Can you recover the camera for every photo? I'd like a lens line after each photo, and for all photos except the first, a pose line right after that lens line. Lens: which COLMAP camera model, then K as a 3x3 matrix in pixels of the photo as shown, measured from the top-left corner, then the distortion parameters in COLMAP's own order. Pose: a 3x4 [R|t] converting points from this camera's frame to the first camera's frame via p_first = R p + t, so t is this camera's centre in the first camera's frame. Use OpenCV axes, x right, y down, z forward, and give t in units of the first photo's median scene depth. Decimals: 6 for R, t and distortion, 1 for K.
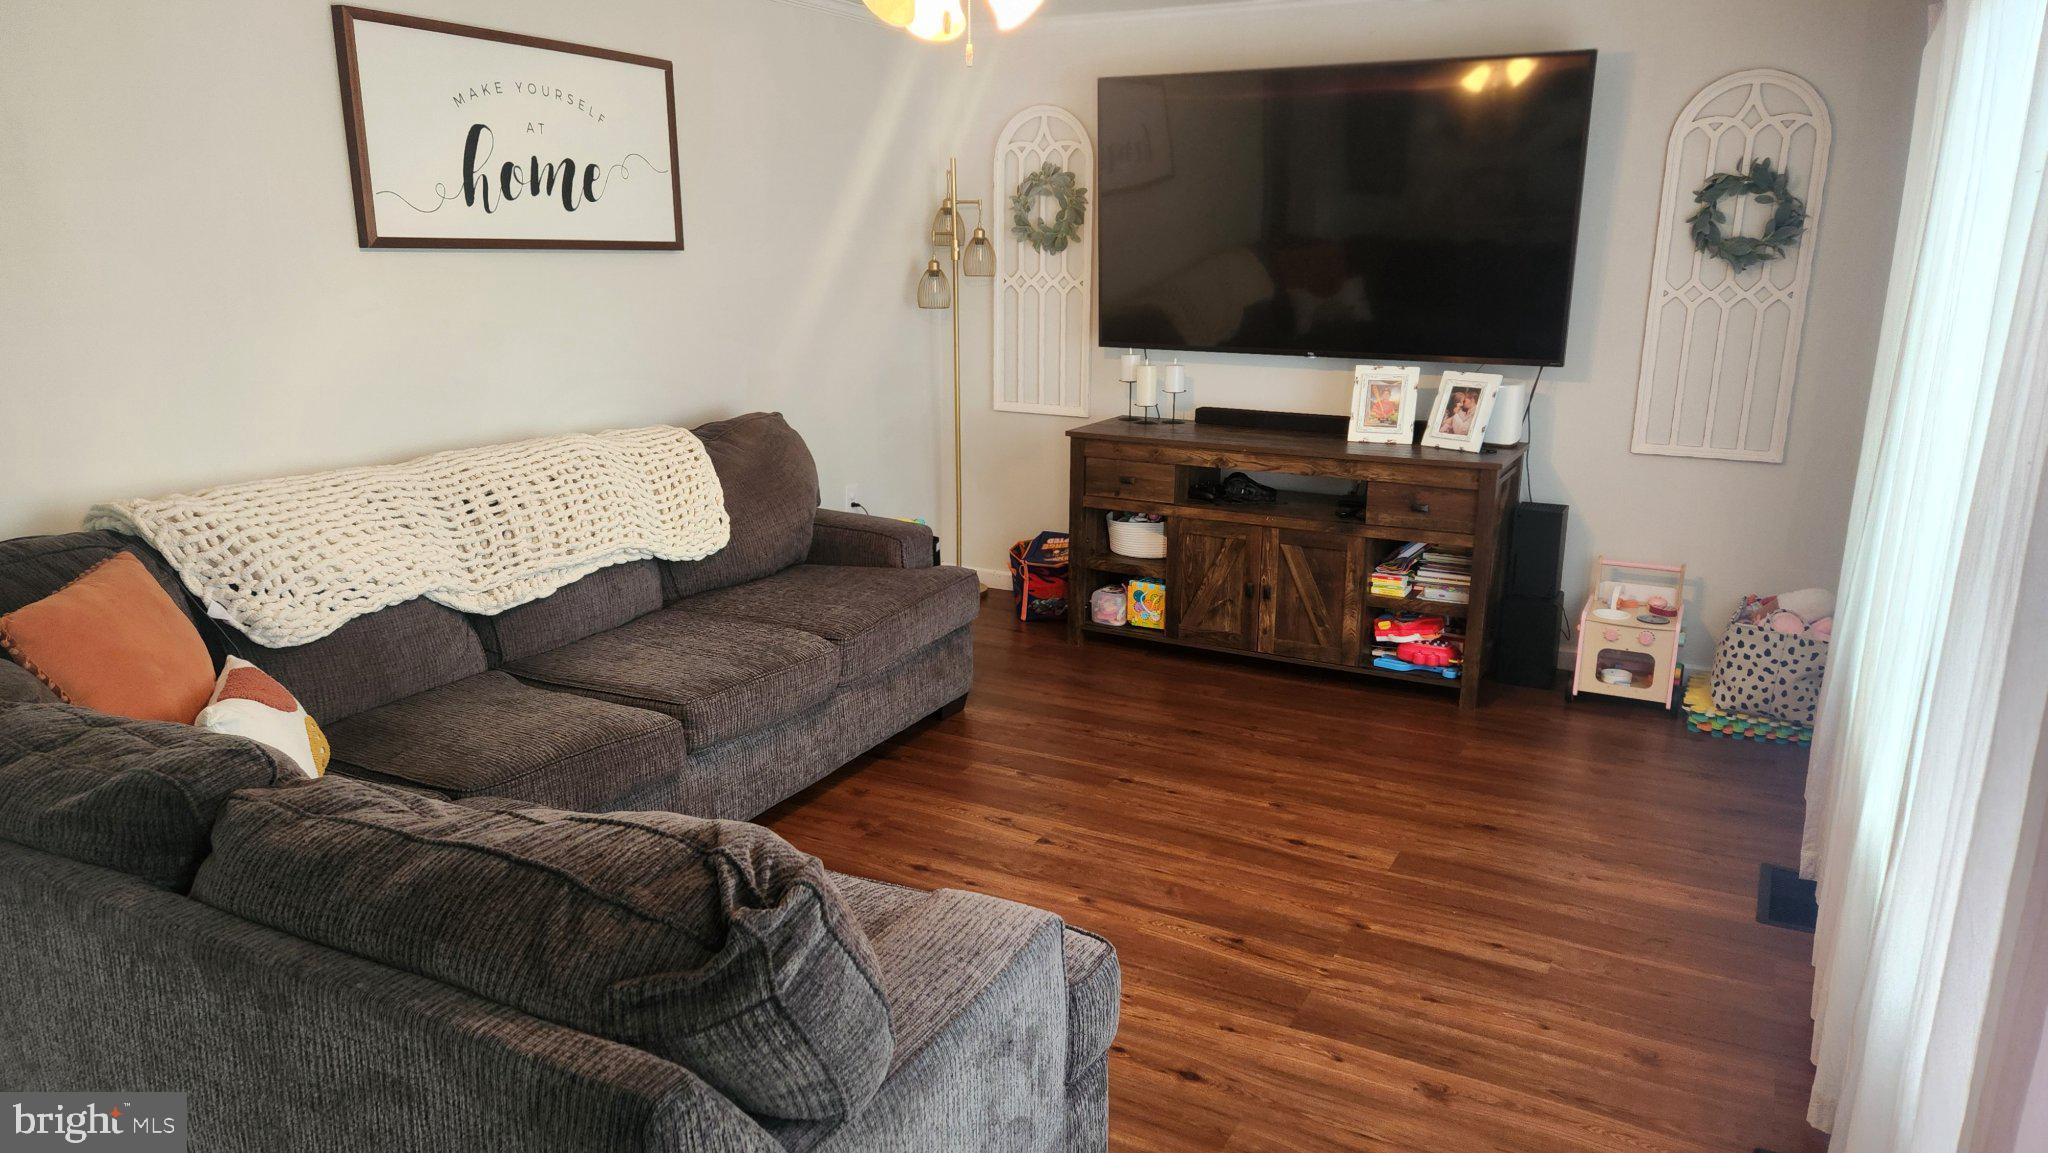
lens RADIAL K [[1369.3, 0, 1026.1], [0, 1369.3, 583.5], [0, 0, 1]] dist [0.093549, -0.086374]
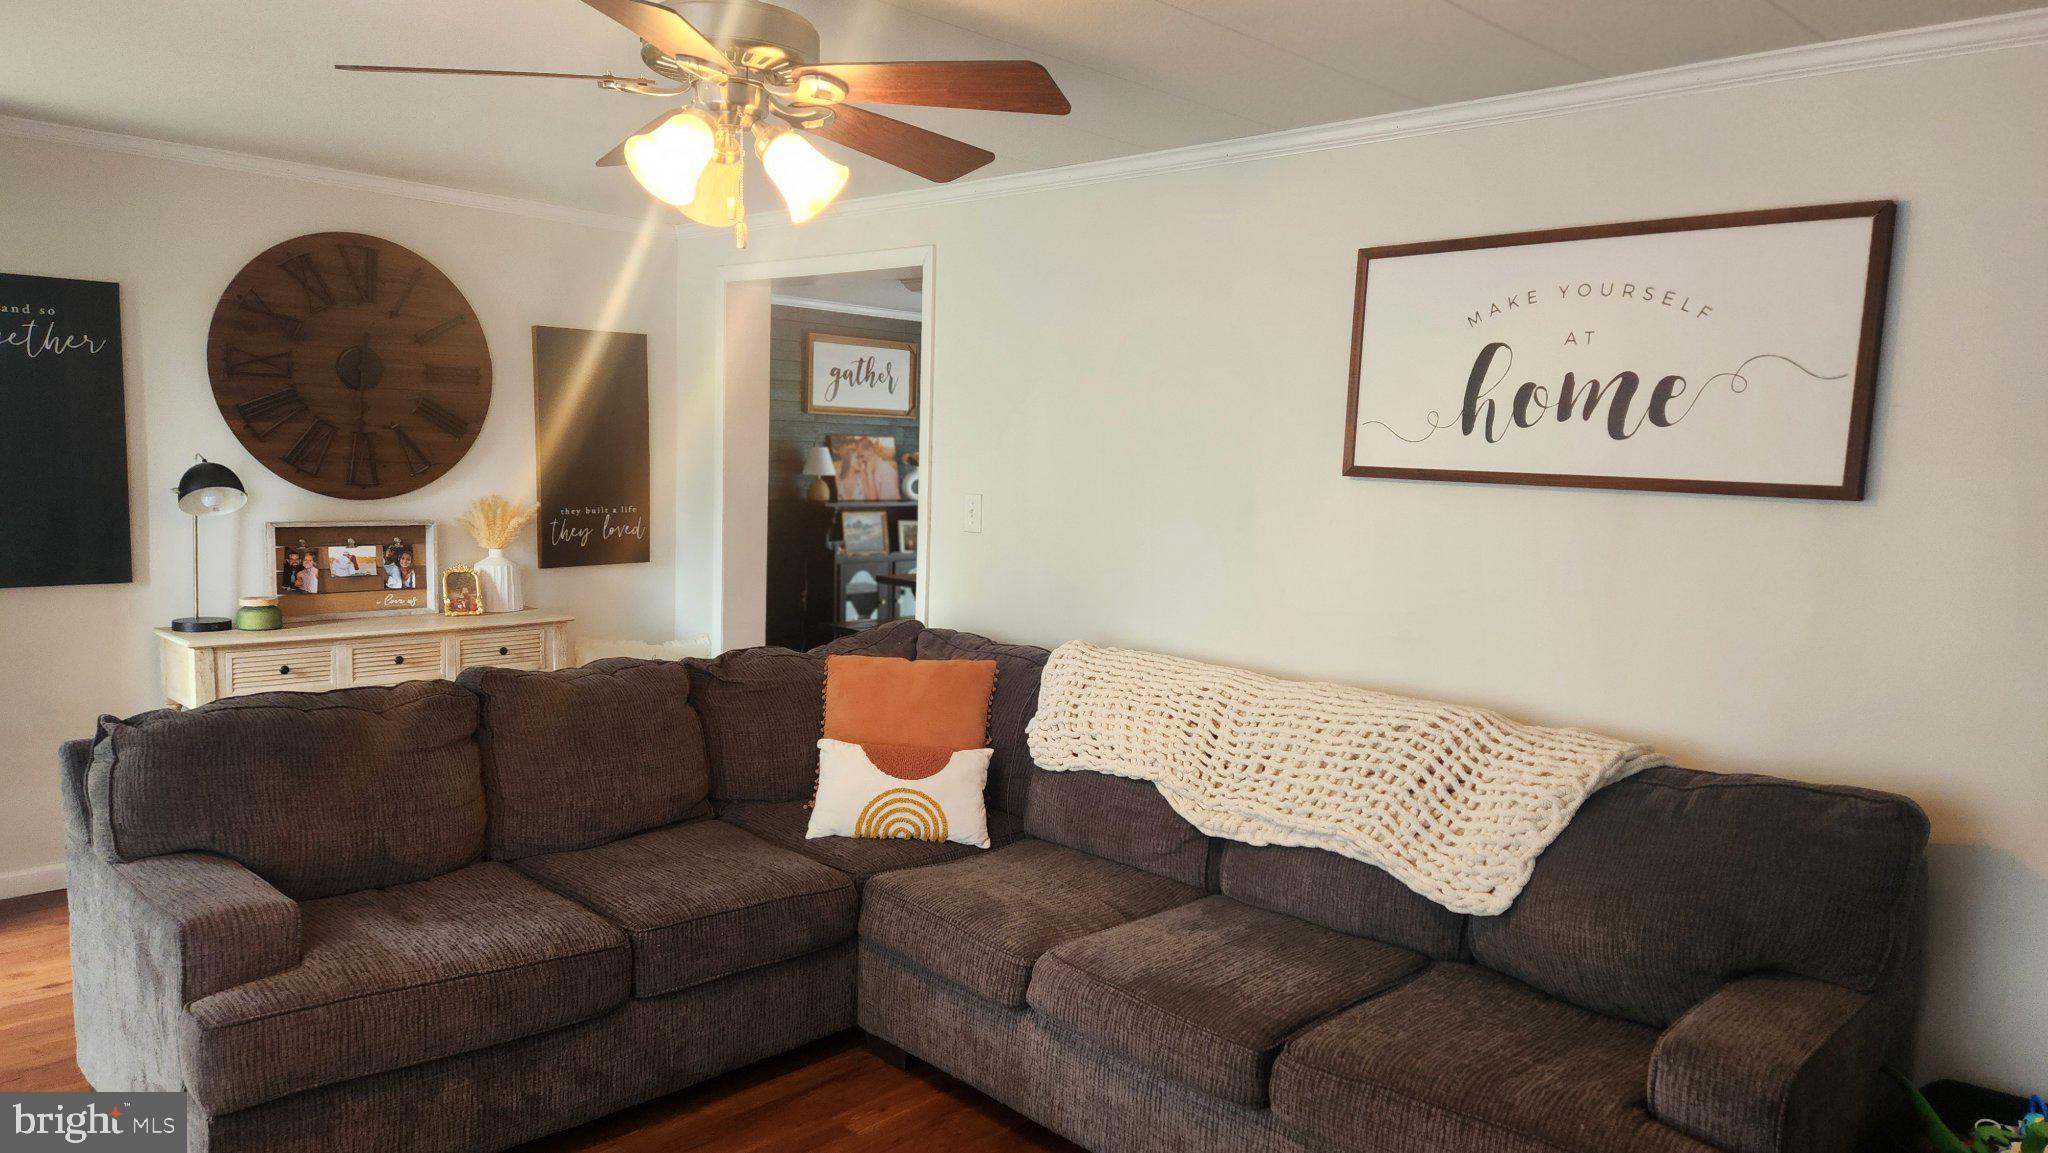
lens RADIAL K [[1369.4, 0, 1021.5], [0, 1369.4, 595.6], [0, 0, 1]] dist [0.083891, -0.077449]
pose [[-0.297953, 0.090112, -0.950318, 0.524356], [-0.266241, 0.948184, 0.173384, -0.252090], [0.916700, 0.304674, -0.258523, 1.002054]]
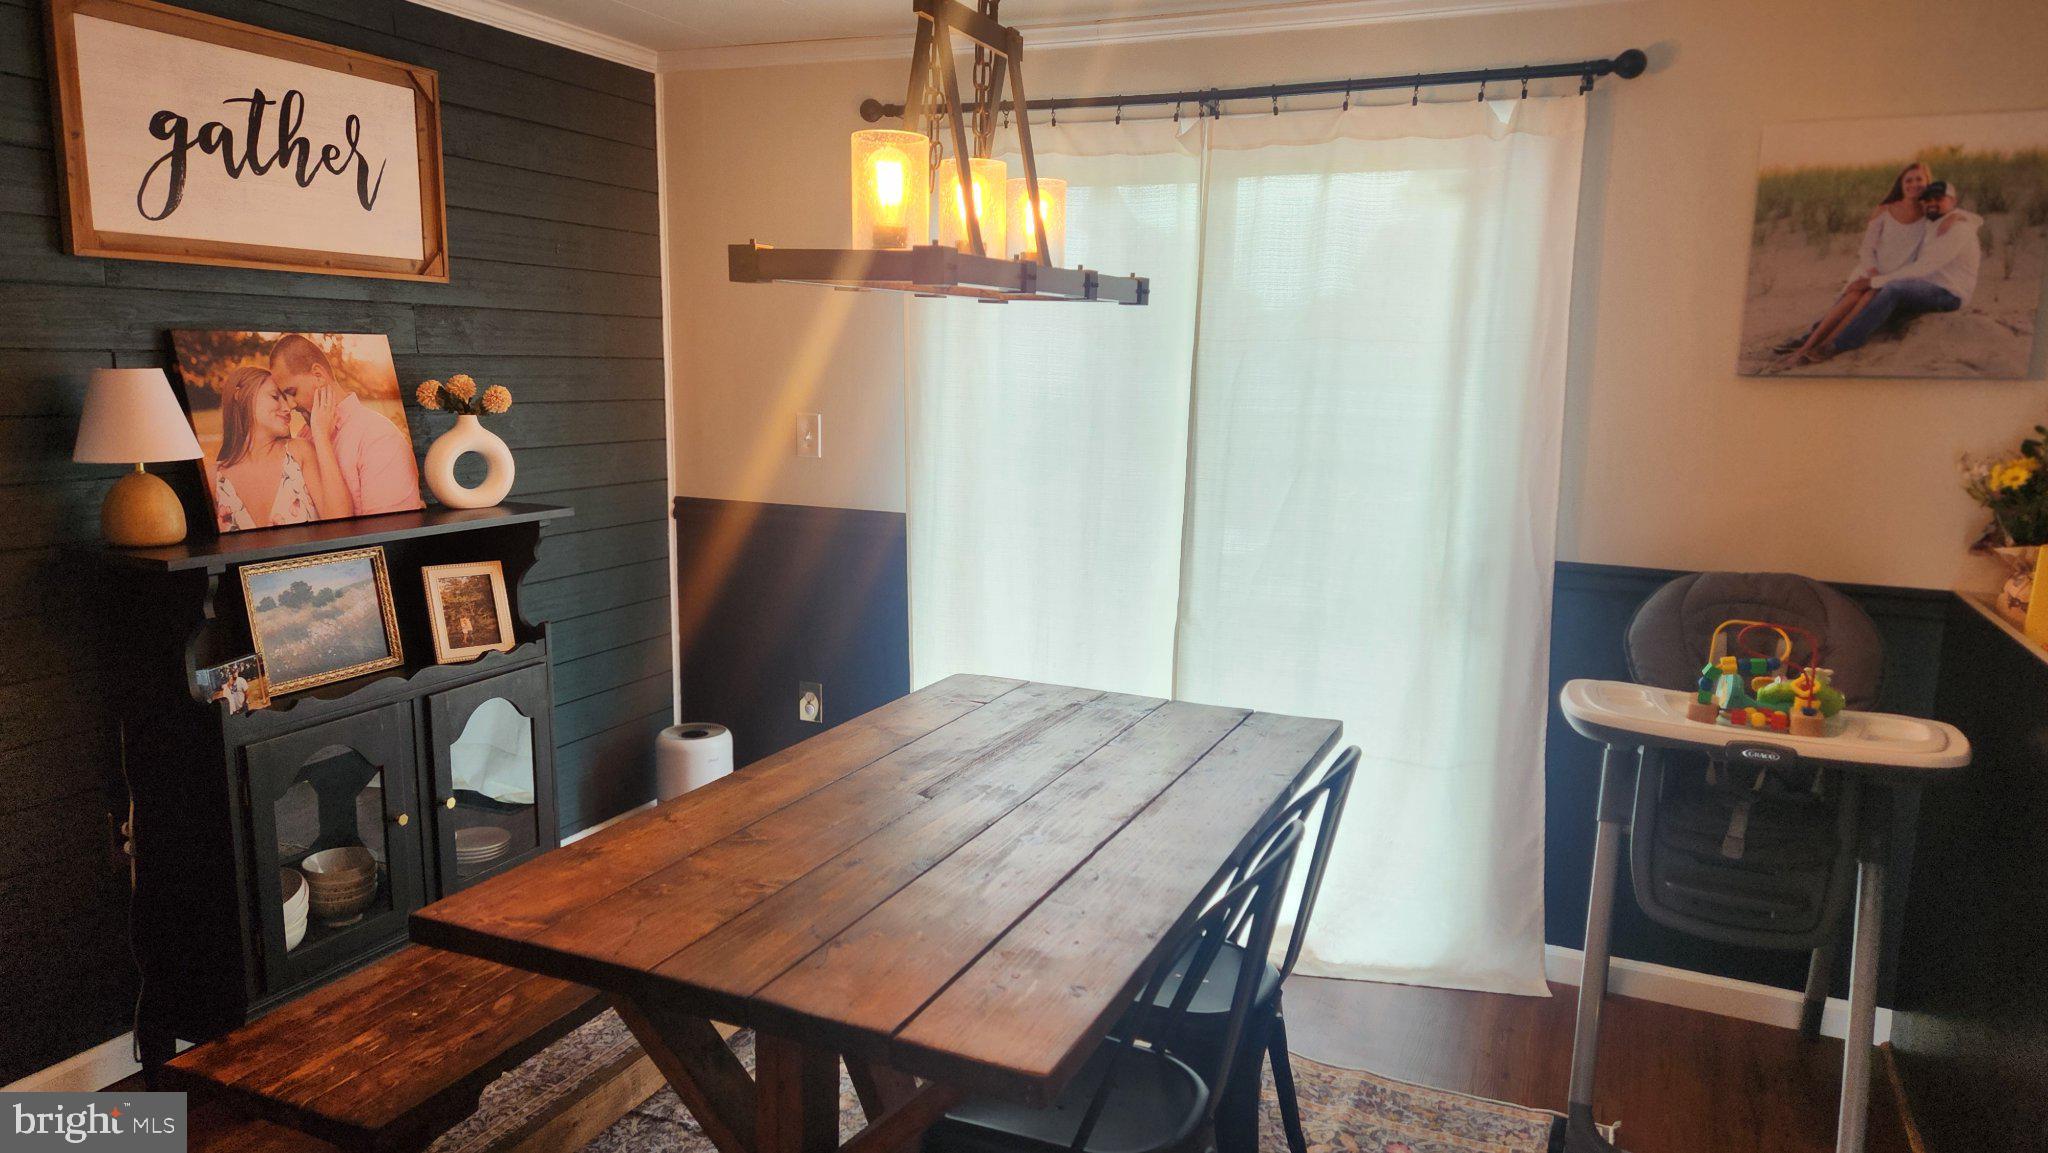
lens RADIAL K [[1358.5, 0, 1029.5], [0, 1358.5, 599.7], [0, 0, 1]] dist [0.085960, -0.070889]
pose [[0.072777, 0.170387, -0.982686, -0.806096], [-0.263690, 0.953525, 0.145802, -0.113399], [0.961858, 0.248514, 0.114324, 0.422177]]
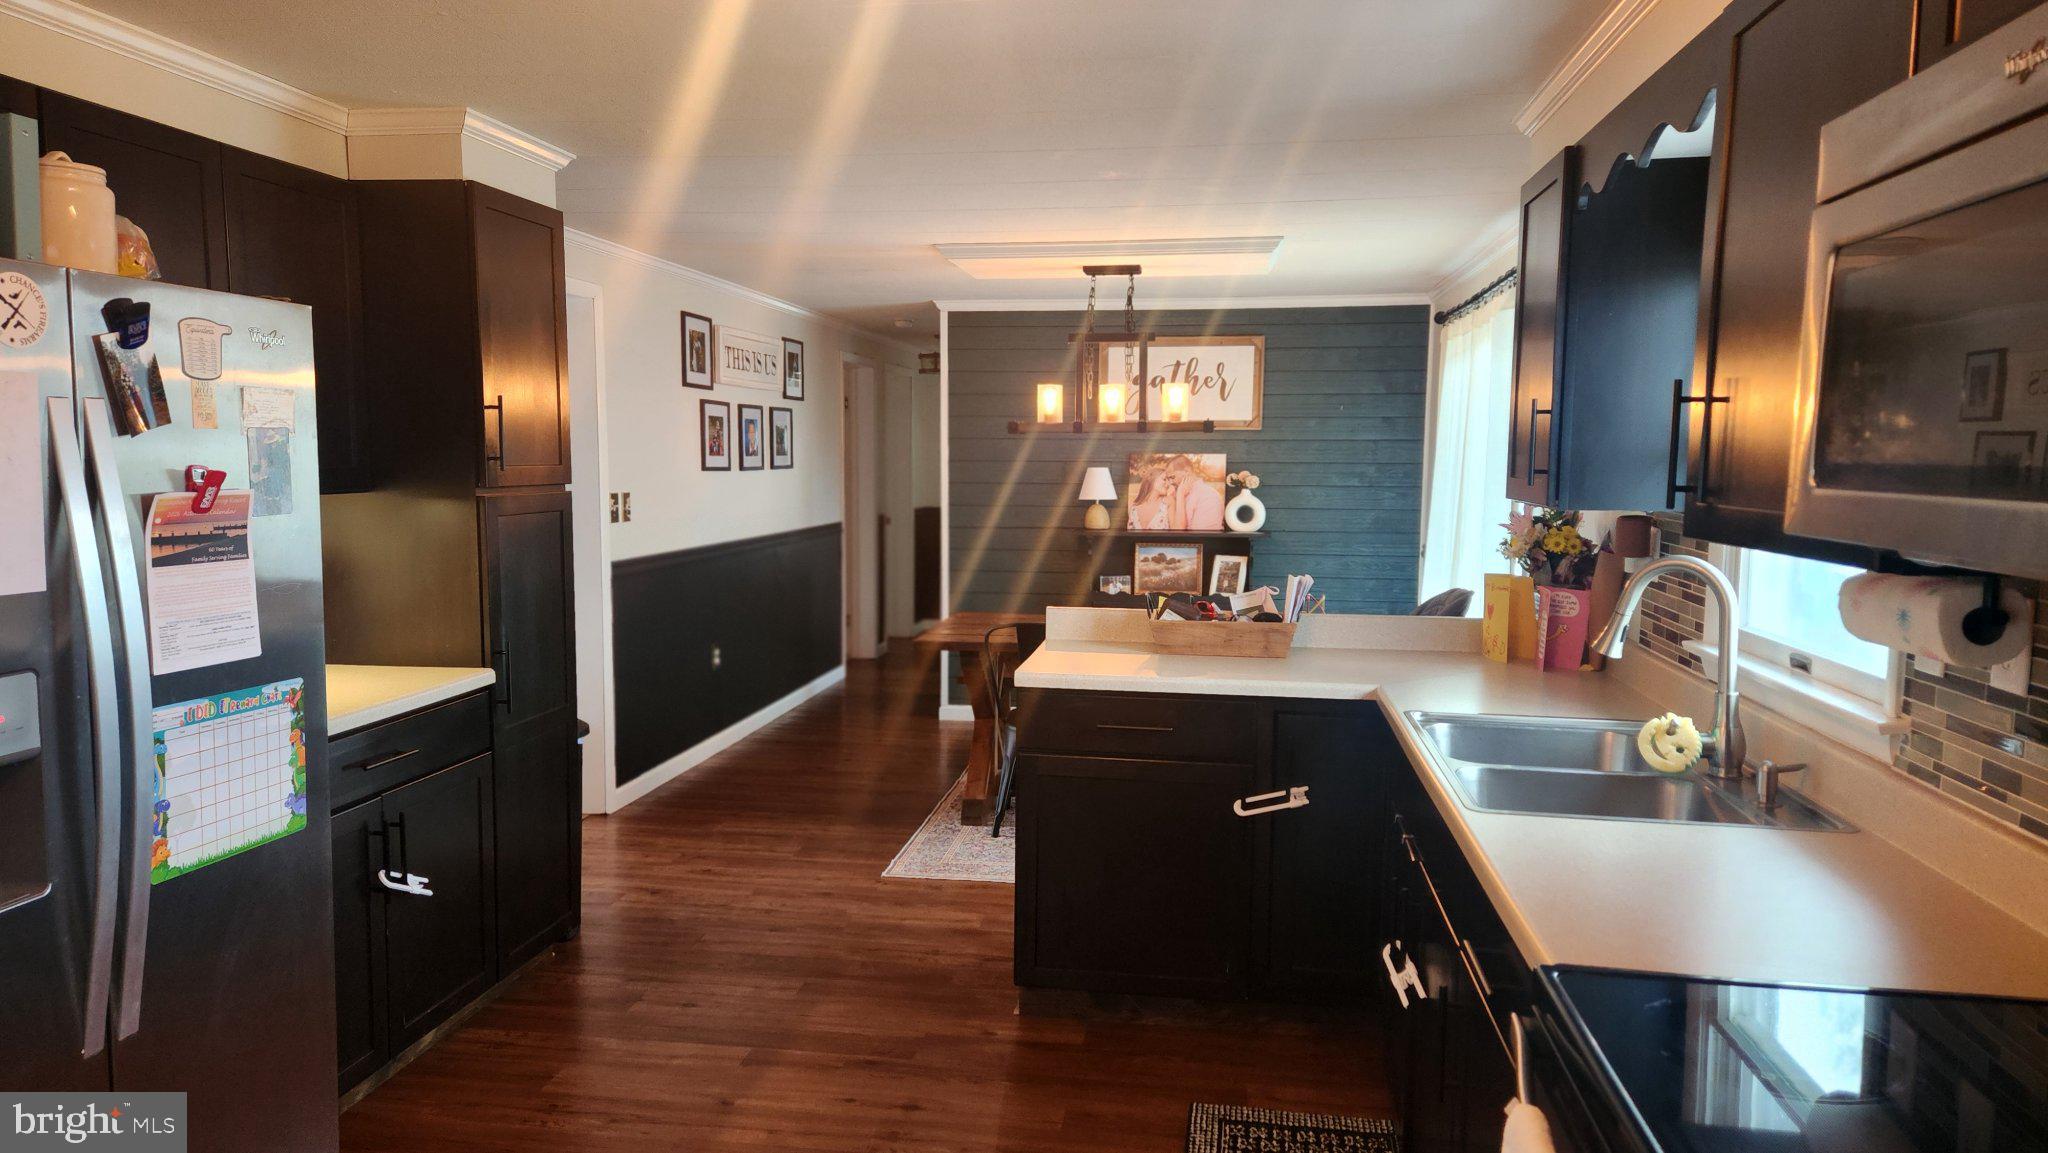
lens RADIAL K [[1358.5, 0, 1029.5], [0, 1358.5, 599.7], [0, 0, 1]] dist [0.085960, -0.070889]
pose [[-0.943317, 0.018323, -0.331388, -0.799236], [-0.096636, 0.940051, 0.327057, -0.452868], [0.317514, 0.340542, -0.884995, 1.796450]]
